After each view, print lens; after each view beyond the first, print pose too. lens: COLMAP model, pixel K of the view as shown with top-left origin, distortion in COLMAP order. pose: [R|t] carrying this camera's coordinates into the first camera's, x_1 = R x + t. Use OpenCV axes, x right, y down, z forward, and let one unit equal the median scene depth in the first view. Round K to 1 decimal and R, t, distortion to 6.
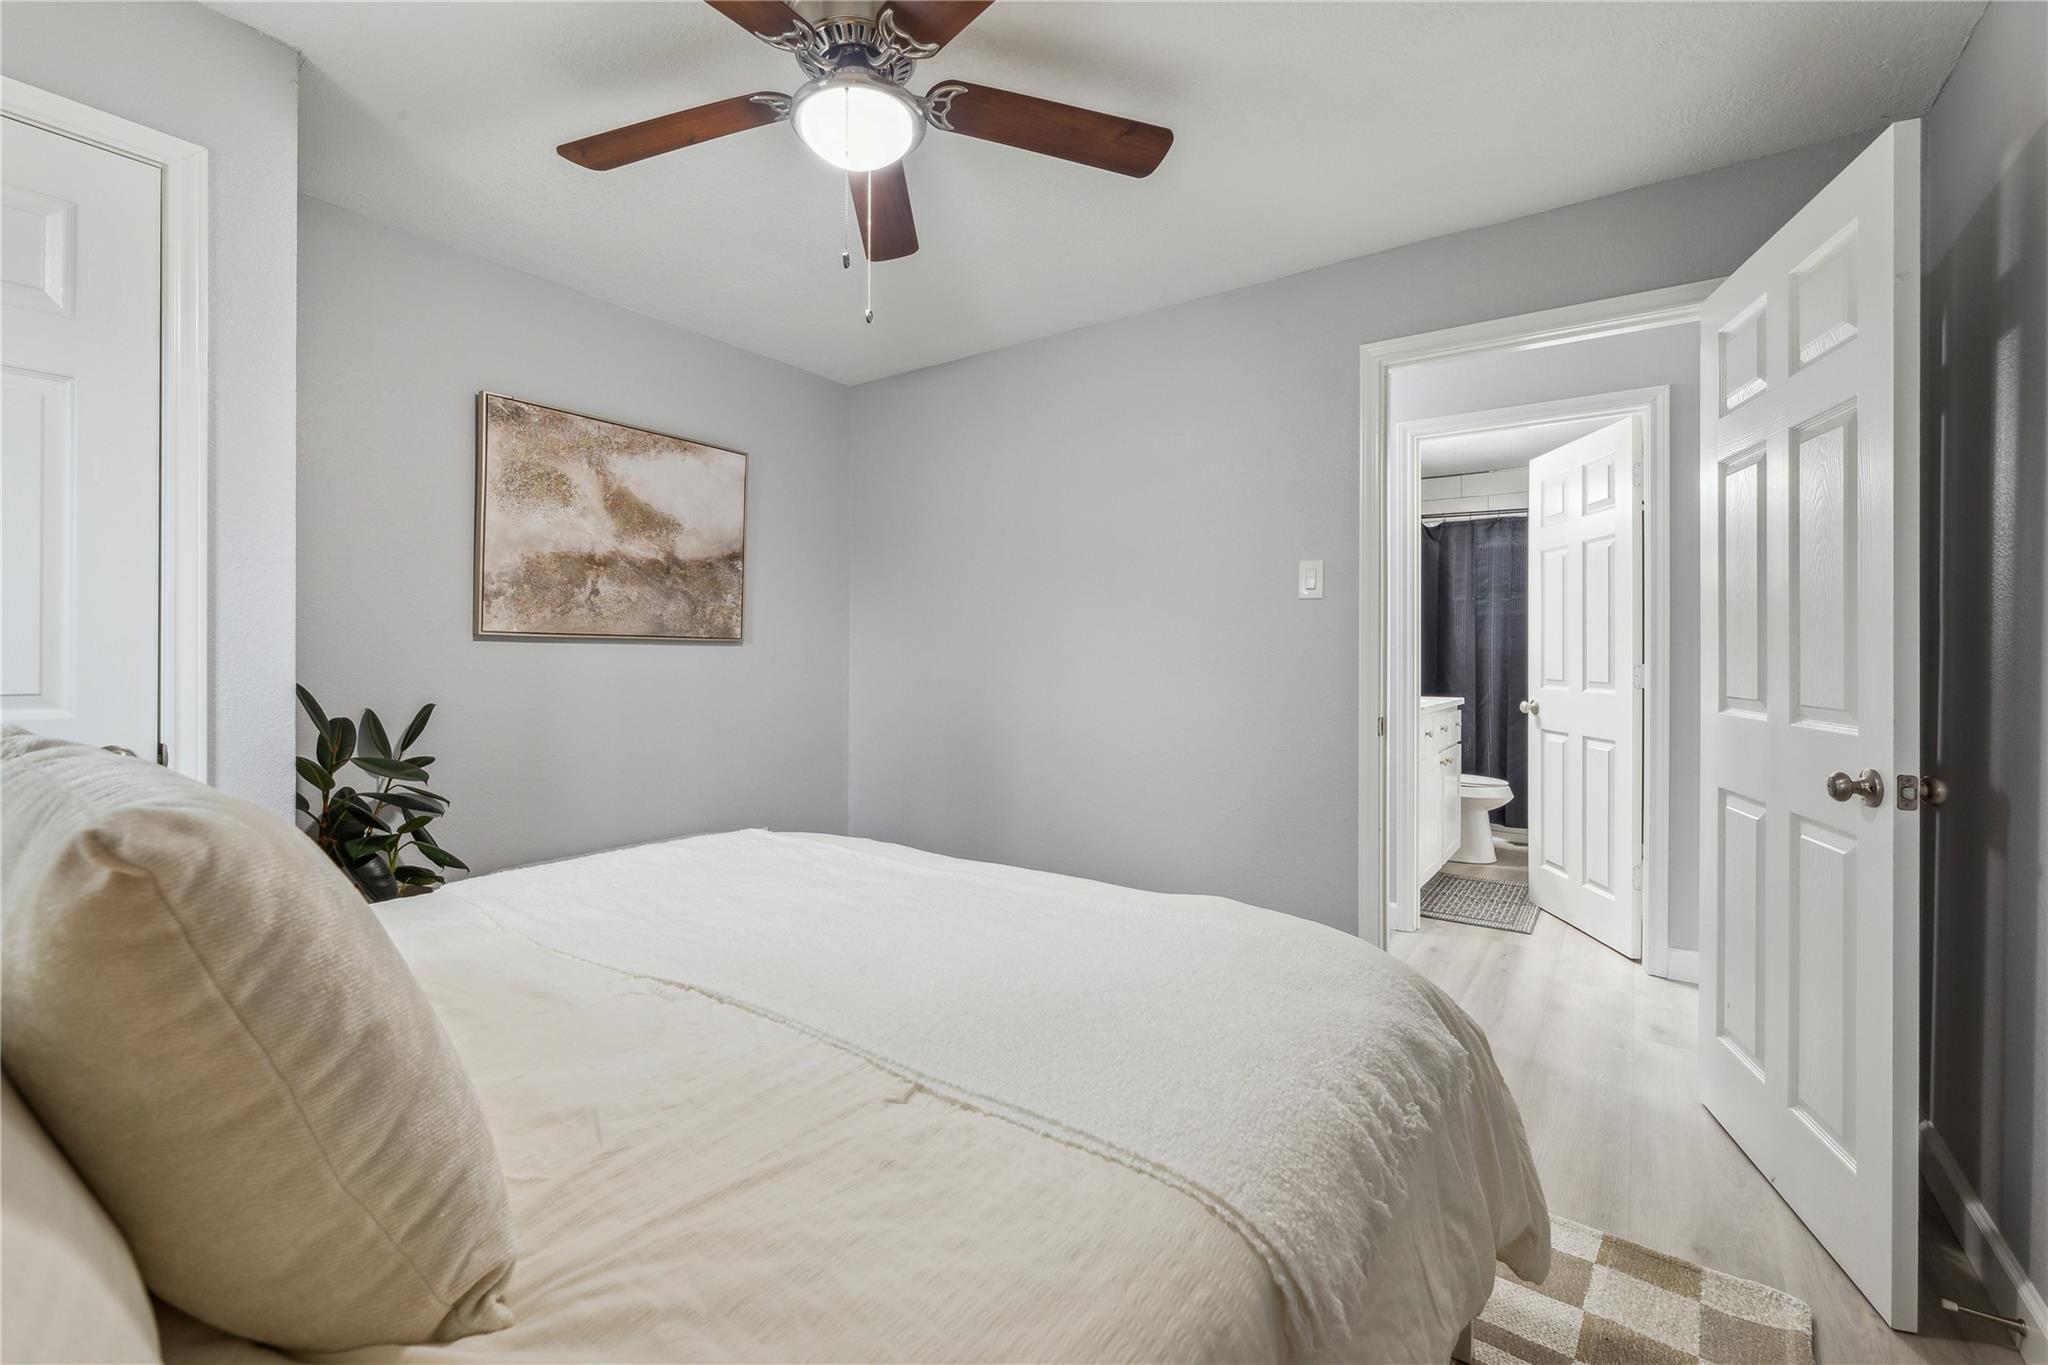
lens RADIAL K [[873.3, 0, 1021.7], [0, 873.3, 653.0], [0, 0, 1]] dist [-0.000545, -0.000090]
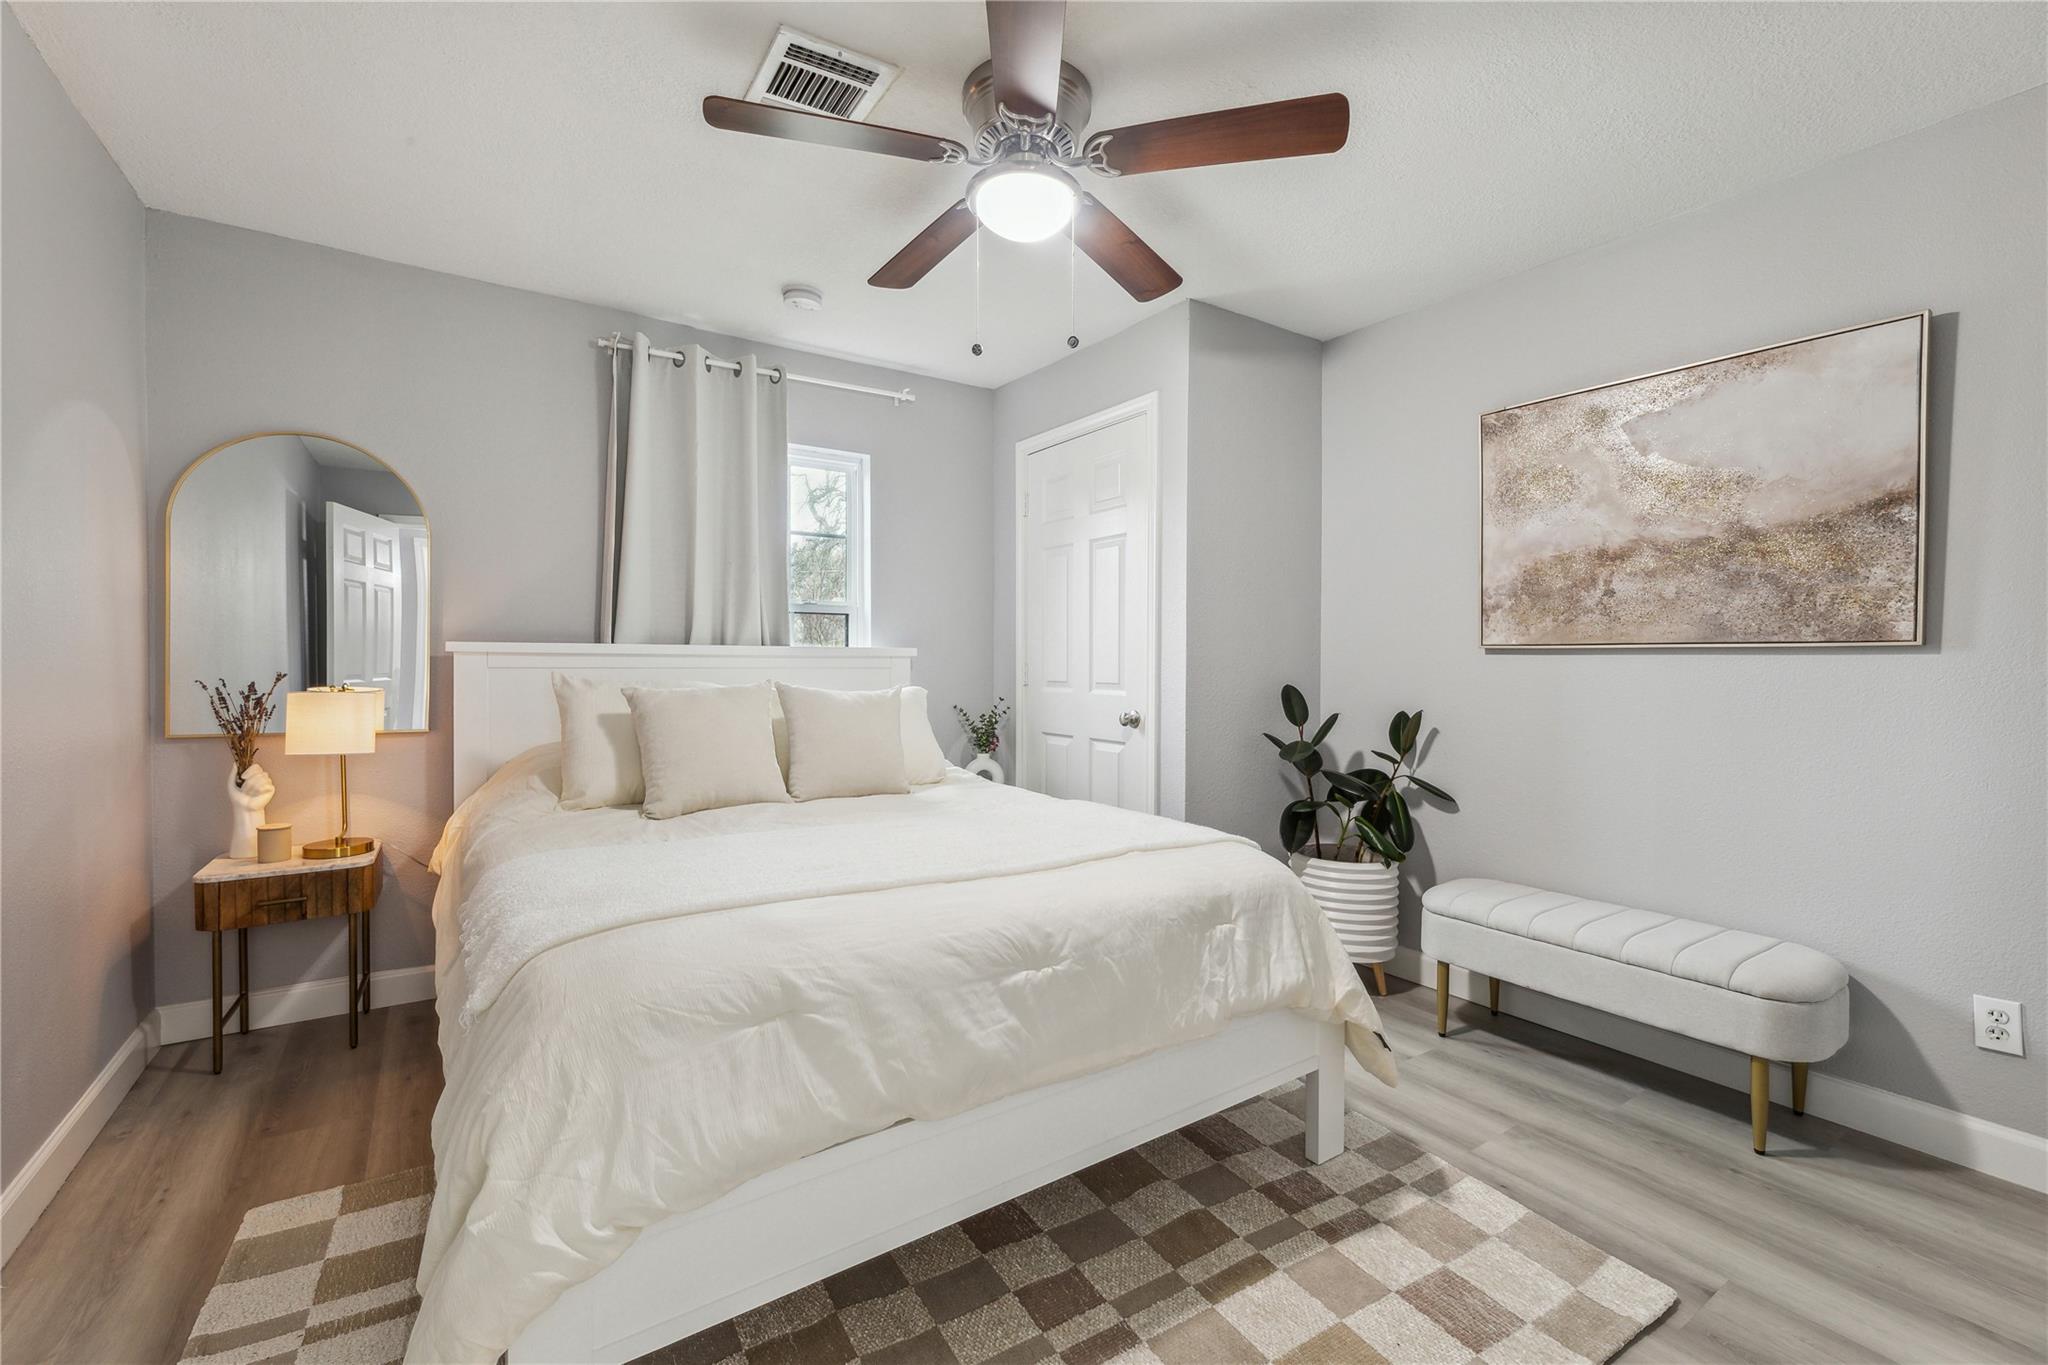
lens RADIAL K [[873.3, 0, 1021.7], [0, 873.3, 653.0], [0, 0, 1]] dist [-0.000545, -0.000090]
pose [[-0.359890, -0.019150, -0.932798, 0.490504], [-0.004882, 0.999814, -0.018643, 0.005784], [0.932982, -0.002156, -0.359916, 0.778923]]
